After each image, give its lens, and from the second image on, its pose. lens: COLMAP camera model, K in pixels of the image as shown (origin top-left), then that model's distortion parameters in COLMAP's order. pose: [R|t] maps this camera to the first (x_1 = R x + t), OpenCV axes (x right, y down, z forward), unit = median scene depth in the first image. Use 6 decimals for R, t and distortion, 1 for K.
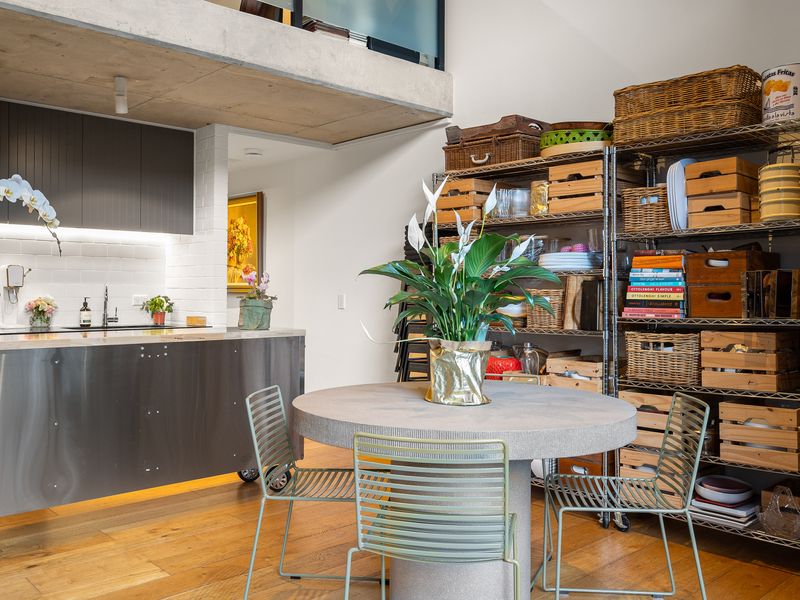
lens RADIAL K [[709.3, 0, 398.6], [0, 709.3, 292.7], [0, 0, 1]] dist [-0.015018, -0.004585]
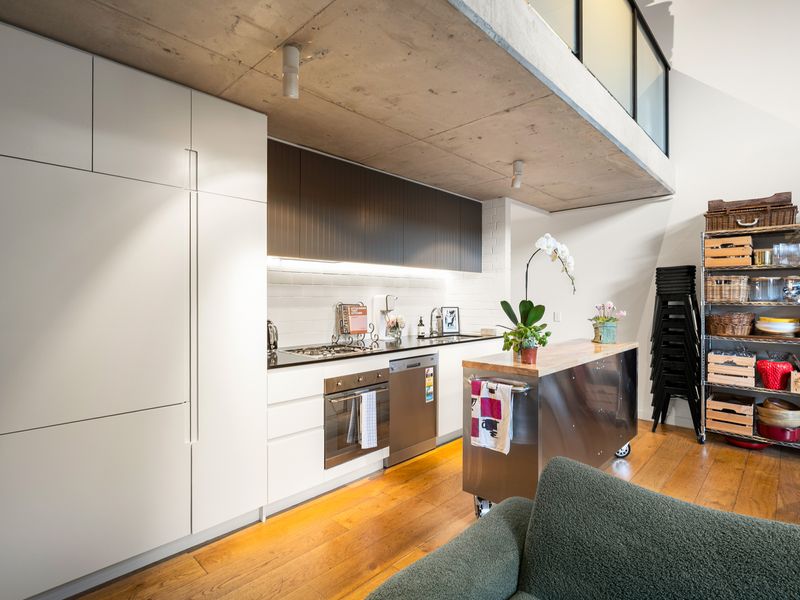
lens RADIAL K [[408.1, 0, 397.8], [0, 408.1, 297.6], [0, 0, 1]] dist [0.001605, 0.000682]
pose [[0.998946, -0.002158, 0.045840, -0.518975], [0.002268, 0.999995, -0.002344, -0.029714], [-0.045834, 0.002445, 0.998946, 0.168179]]
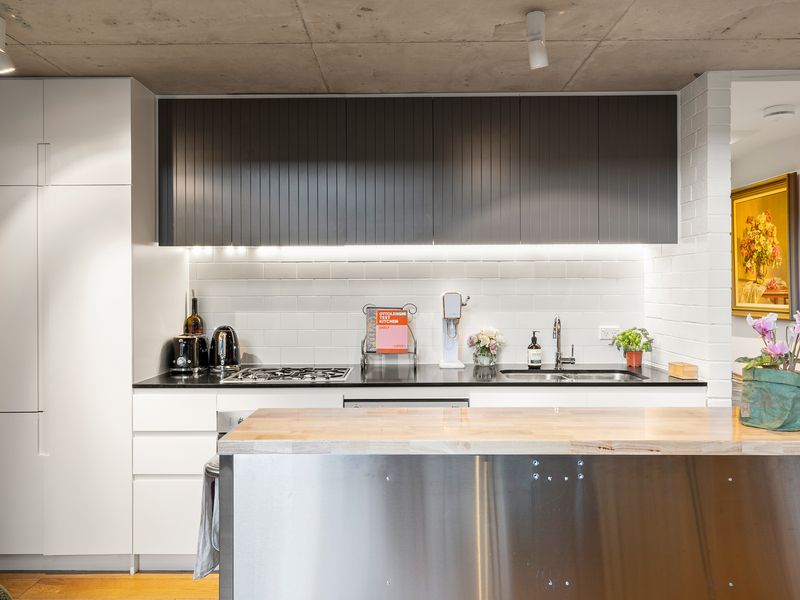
lens RADIAL K [[620.4, 0, 403.2], [0, 620.4, 284.4], [0, 0, 1]] dist [0.008817, -0.002804]
pose [[0.724282, -0.013253, -0.689376, -0.069518], [0.005132, 0.999891, -0.013831, -0.036152], [0.689485, 0.006479, 0.724271, 0.390564]]
